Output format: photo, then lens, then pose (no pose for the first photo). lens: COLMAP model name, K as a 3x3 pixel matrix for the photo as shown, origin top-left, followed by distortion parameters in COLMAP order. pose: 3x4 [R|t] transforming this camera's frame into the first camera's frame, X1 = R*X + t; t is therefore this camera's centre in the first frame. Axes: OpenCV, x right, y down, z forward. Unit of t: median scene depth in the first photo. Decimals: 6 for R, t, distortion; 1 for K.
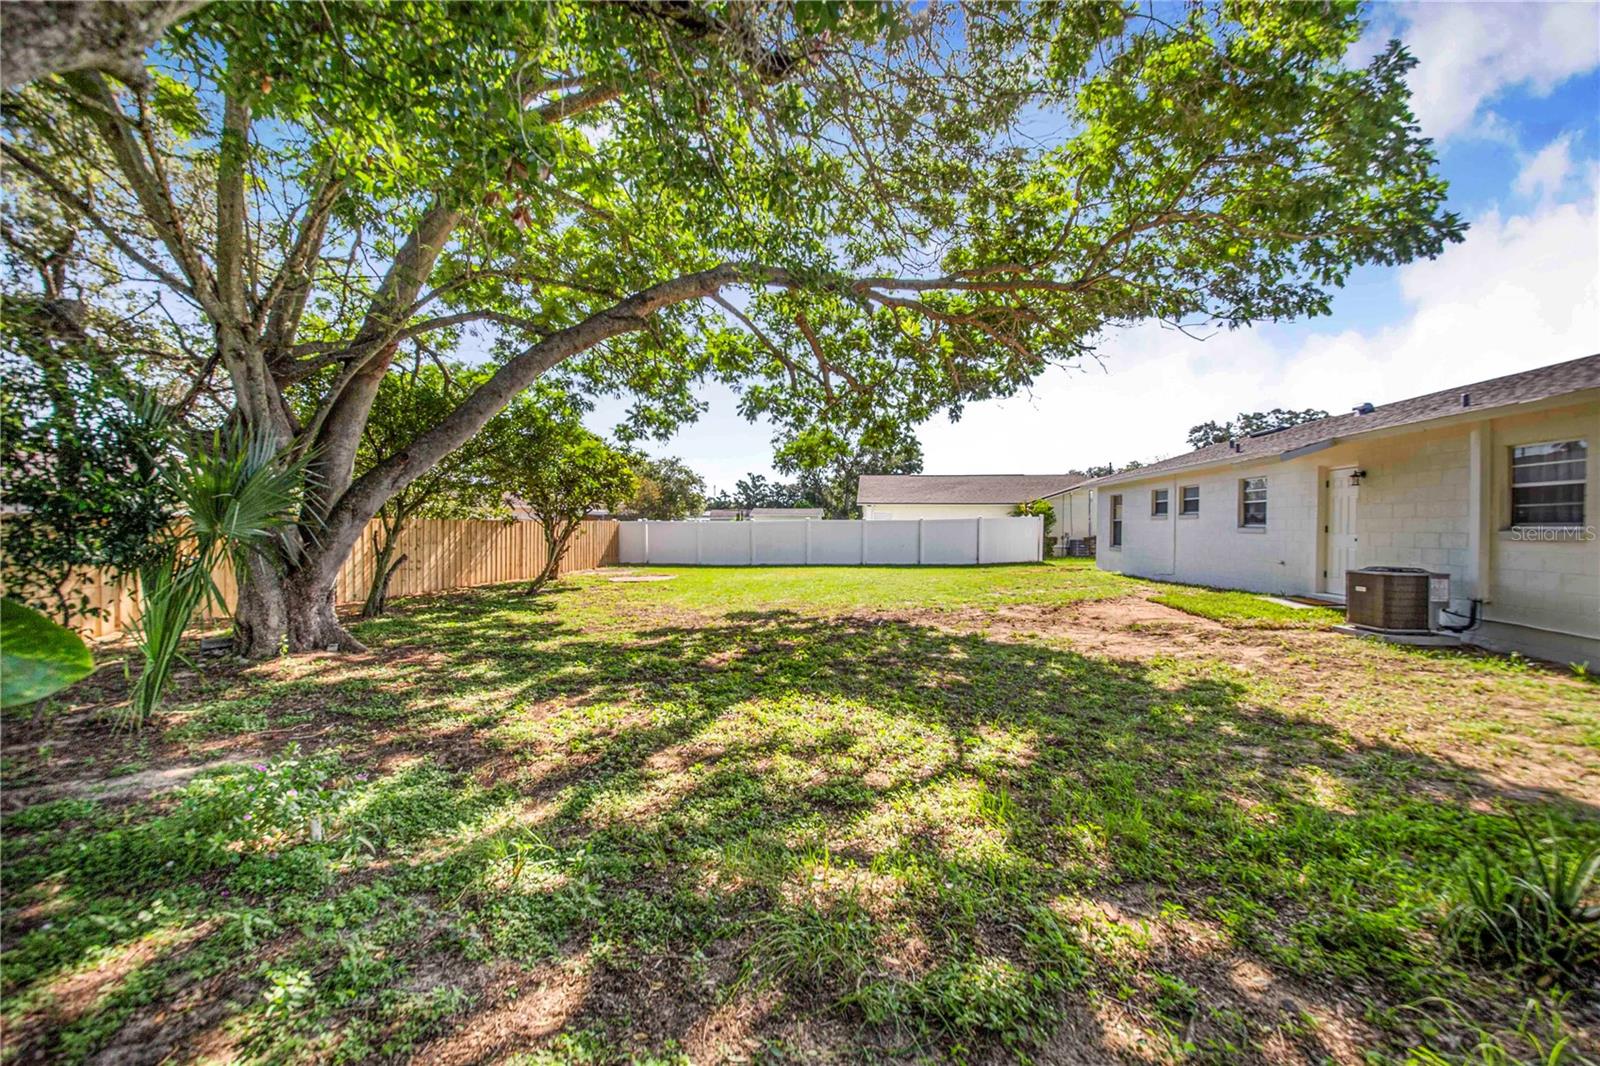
lens RADIAL K [[627.3, 0, 799.1], [0, 627.3, 528.2], [0, 0, 1]] dist [-0.023995, -0.000435]
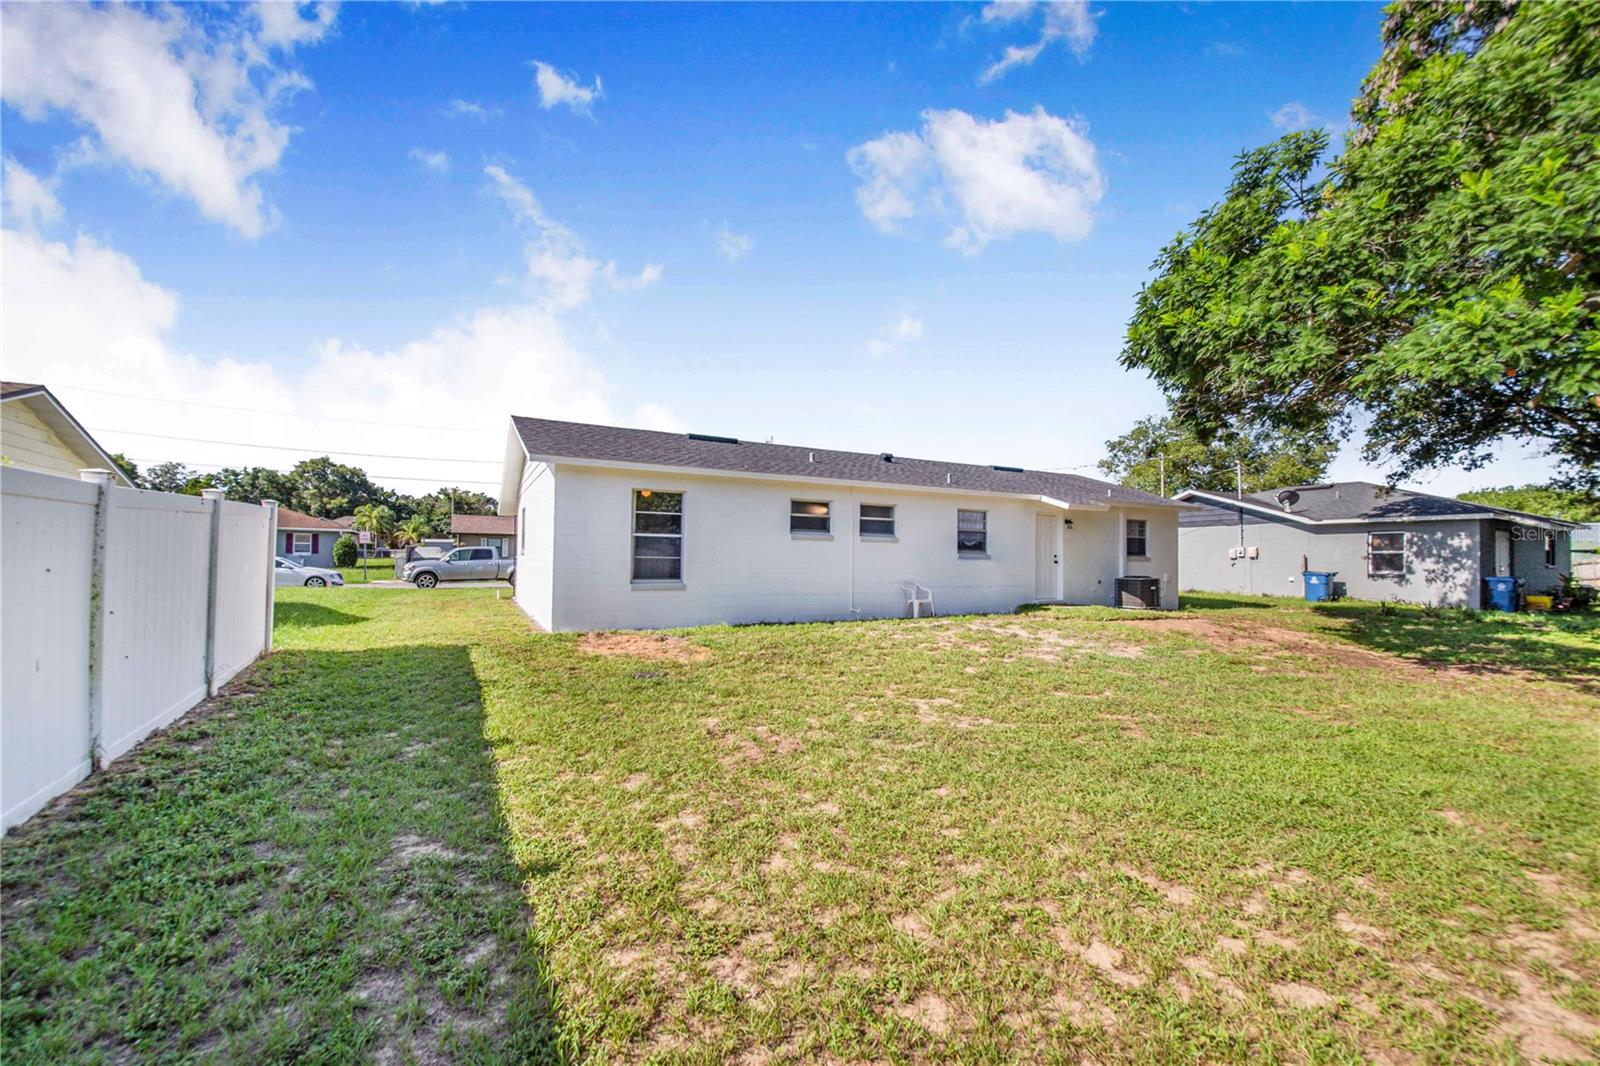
lens RADIAL K [[627.3, 0, 807.7], [0, 627.3, 538.6], [0, 0, 1]] dist [-0.023995, -0.000435]
pose [[-0.569253, 0.003971, 0.822153, -0.038473], [-0.014909, 0.999774, -0.015151, -0.005570], [-0.822027, -0.020882, -0.569065, 1.806787]]
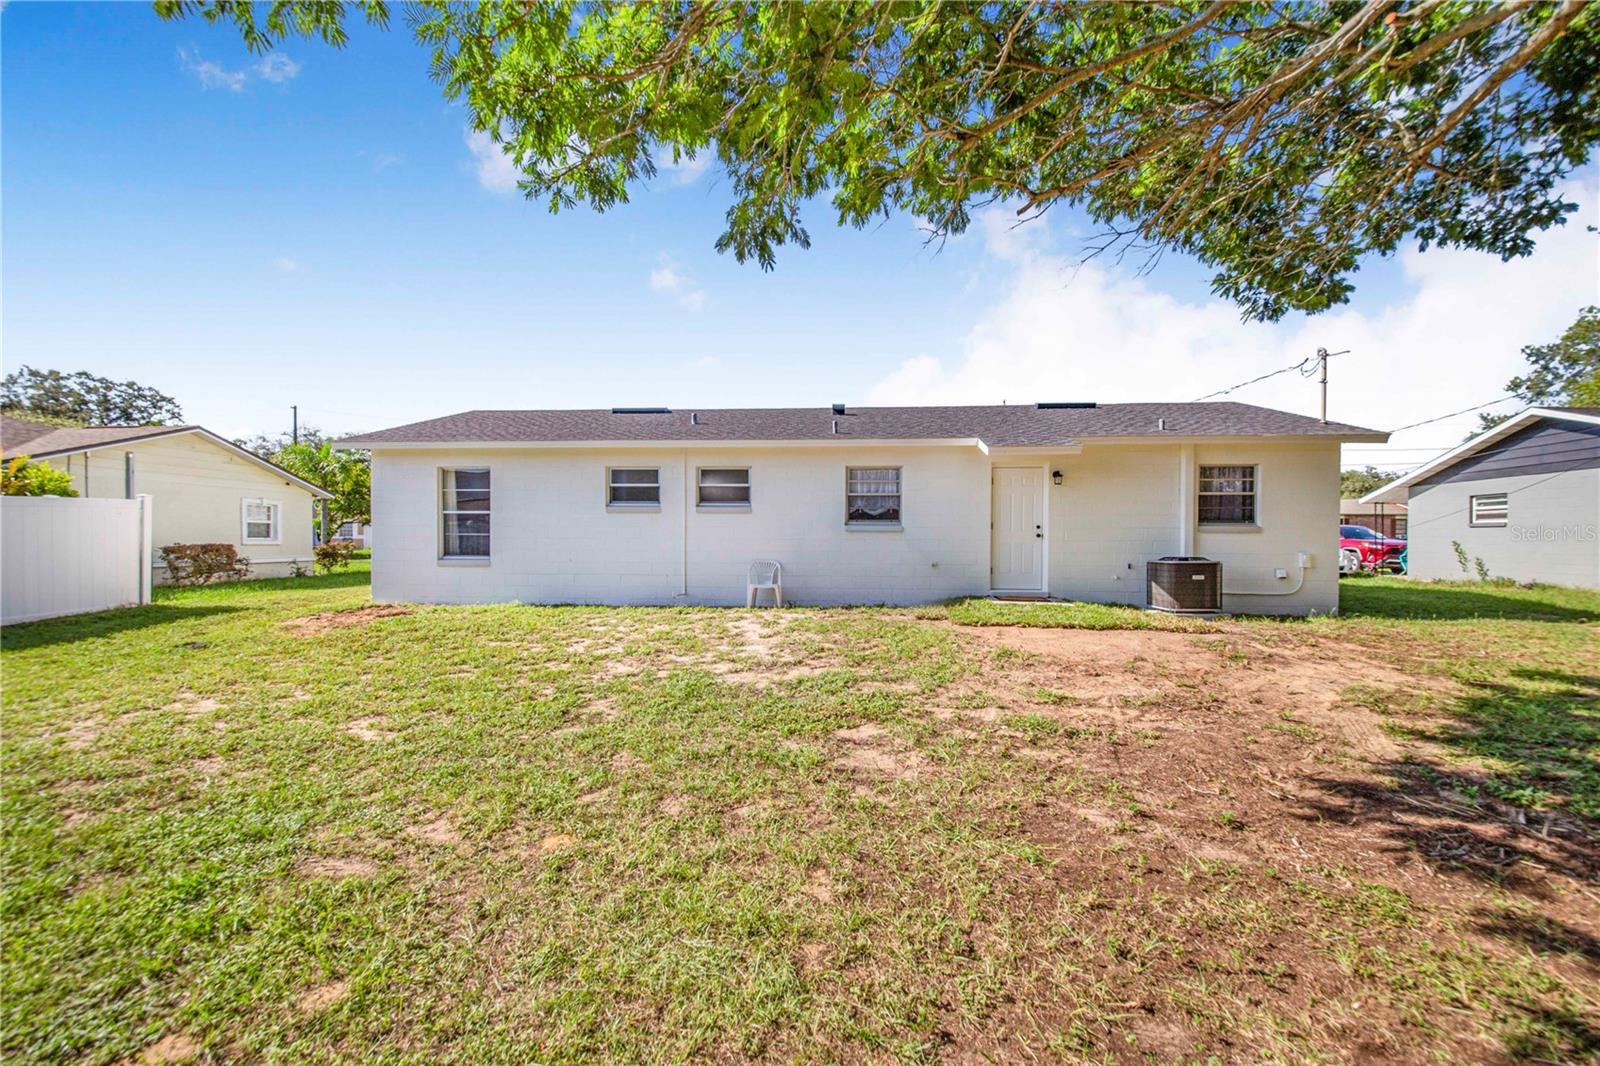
lens RADIAL K [[627.3, 0, 806.8], [0, 627.3, 525.9], [0, 0, 1]] dist [-0.023995, -0.000435]
pose [[-0.064245, 0.003184, 0.997929, -0.109199], [0.004150, 0.999987, -0.002923, 0.002623], [-0.997926, 0.003954, -0.064257, 1.086938]]
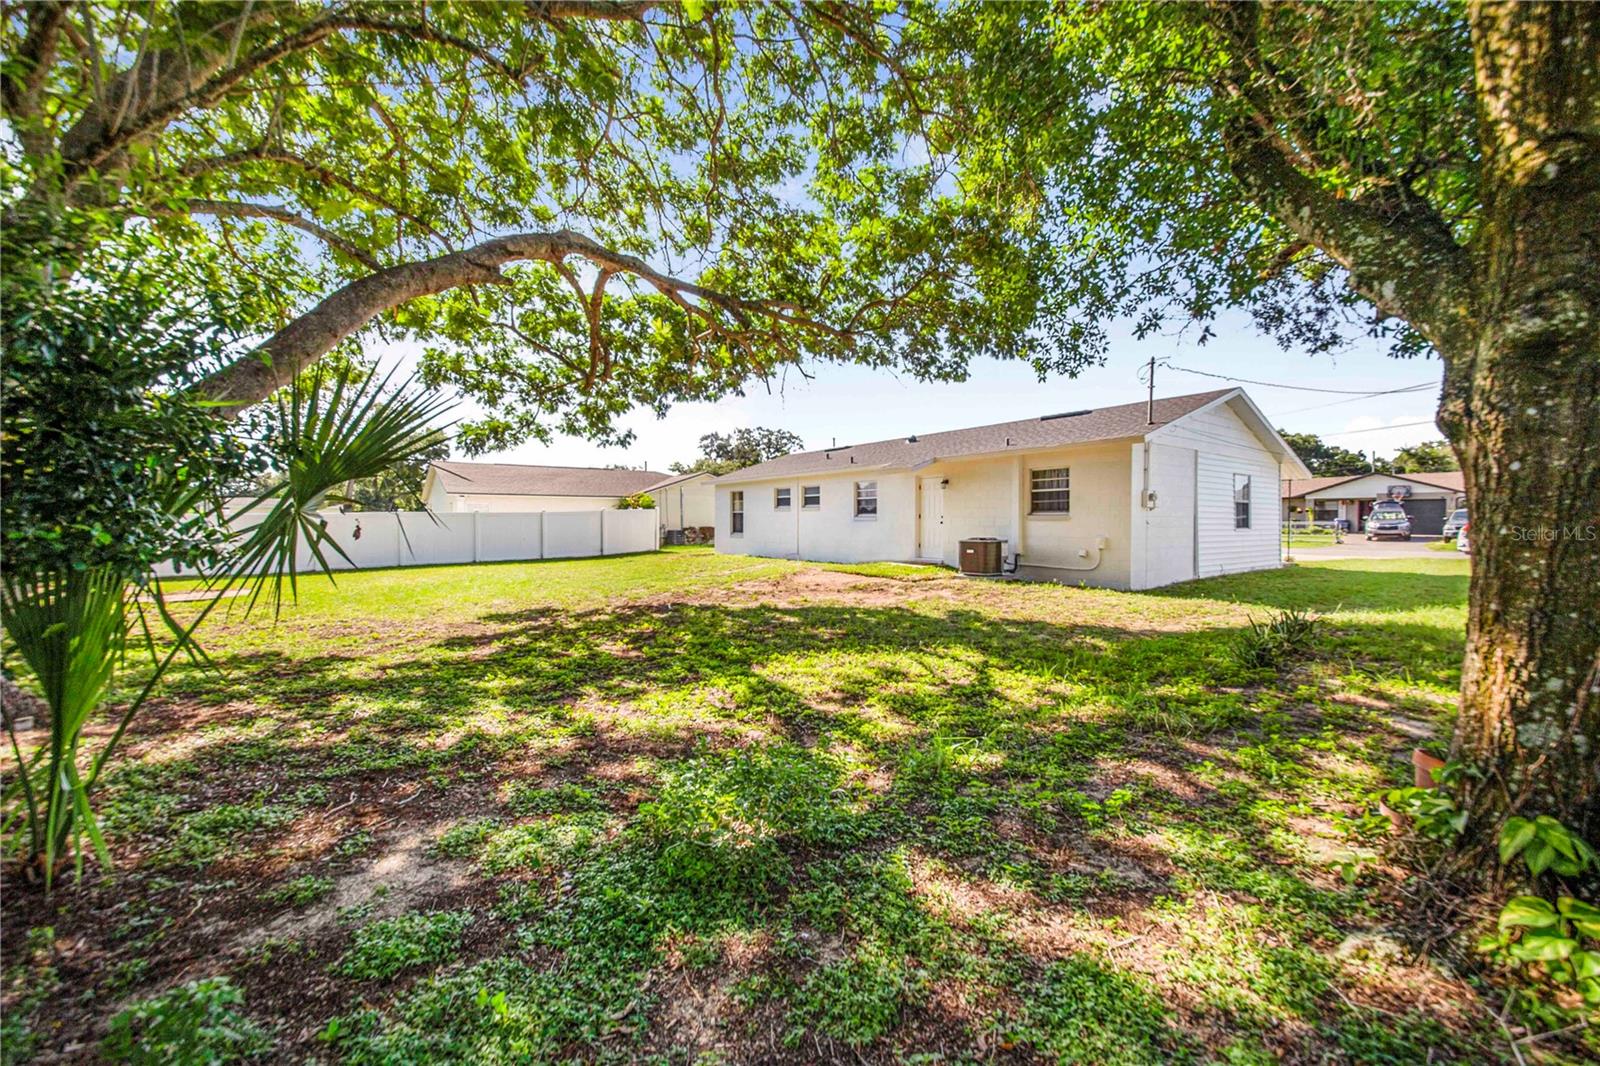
lens RADIAL K [[627.3, 0, 814.7], [0, 627.3, 532.3], [0, 0, 1]] dist [-0.023995, -0.000435]
pose [[0.709791, -0.018929, 0.704158, -0.345081], [0.009111, 0.999802, 0.017693, 0.008459], [-0.704353, -0.006143, 0.709823, 0.058278]]
